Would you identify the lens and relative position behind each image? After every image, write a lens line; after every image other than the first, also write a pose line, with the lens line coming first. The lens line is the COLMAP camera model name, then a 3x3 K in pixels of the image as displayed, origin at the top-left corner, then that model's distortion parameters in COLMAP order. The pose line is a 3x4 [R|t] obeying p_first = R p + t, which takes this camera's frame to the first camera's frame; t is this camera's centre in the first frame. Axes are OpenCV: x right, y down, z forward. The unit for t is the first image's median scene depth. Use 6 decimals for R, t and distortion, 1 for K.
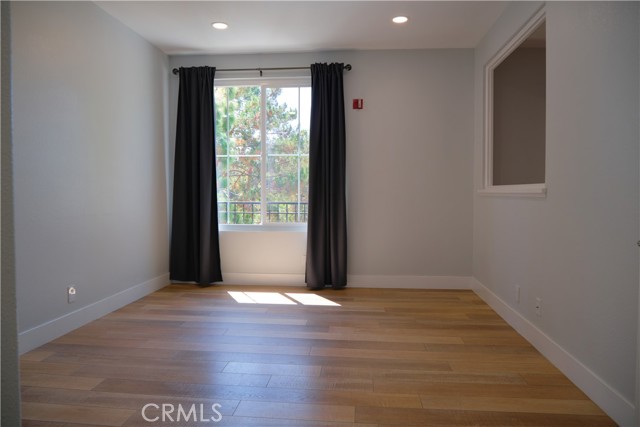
lens RADIAL K [[450.1, 0, 320.1], [0, 450.1, 211.3], [0, 0, 1]] dist [-0.042548, 0.016194]
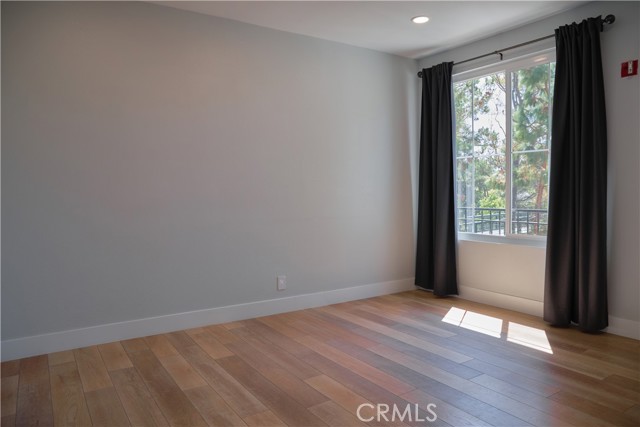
lens RADIAL K [[450.1, 0, 319.3], [0, 450.1, 211.7], [0, 0, 1]] dist [-0.042548, 0.016194]
pose [[0.625372, 0.026418, -0.779880, 0.325176], [-0.023728, 0.999608, 0.014834, -0.020891], [0.779966, 0.009228, 0.625754, 0.219451]]
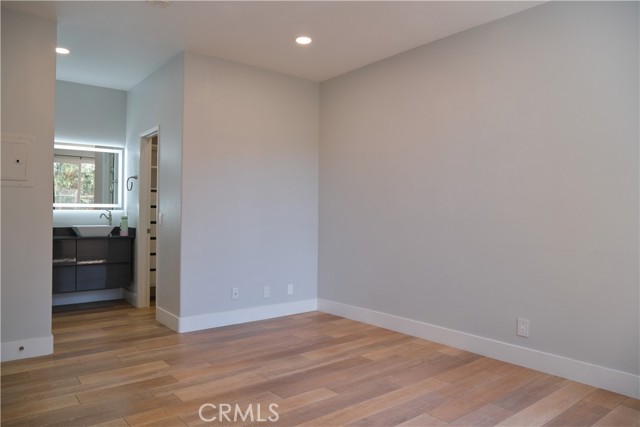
lens RADIAL K [[450.1, 0, 322.4], [0, 450.1, 212.4], [0, 0, 1]] dist [-0.042548, 0.016194]
pose [[-0.708753, -0.008853, -0.705401, 0.304917], [-0.047115, 0.998283, 0.034810, -0.055078], [0.703882, 0.057906, -0.707953, 0.968450]]
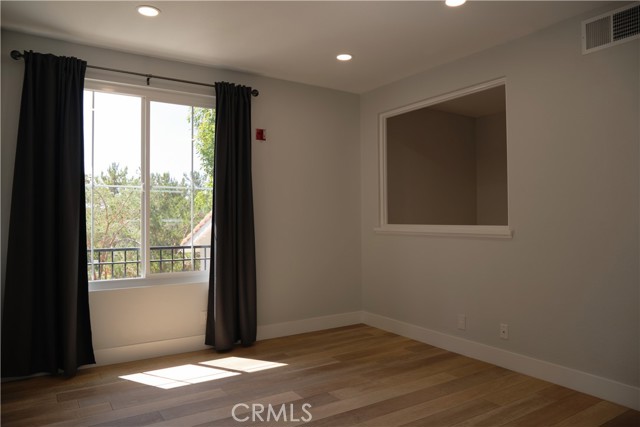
lens RADIAL K [[450.1, 0, 319.9], [0, 450.1, 215.1], [0, 0, 1]] dist [-0.042548, 0.016194]
pose [[0.782735, -0.001869, 0.622353, -0.392970], [0.033564, 0.998667, -0.039214, -0.038923], [-0.621450, 0.051583, 0.781754, 0.235115]]
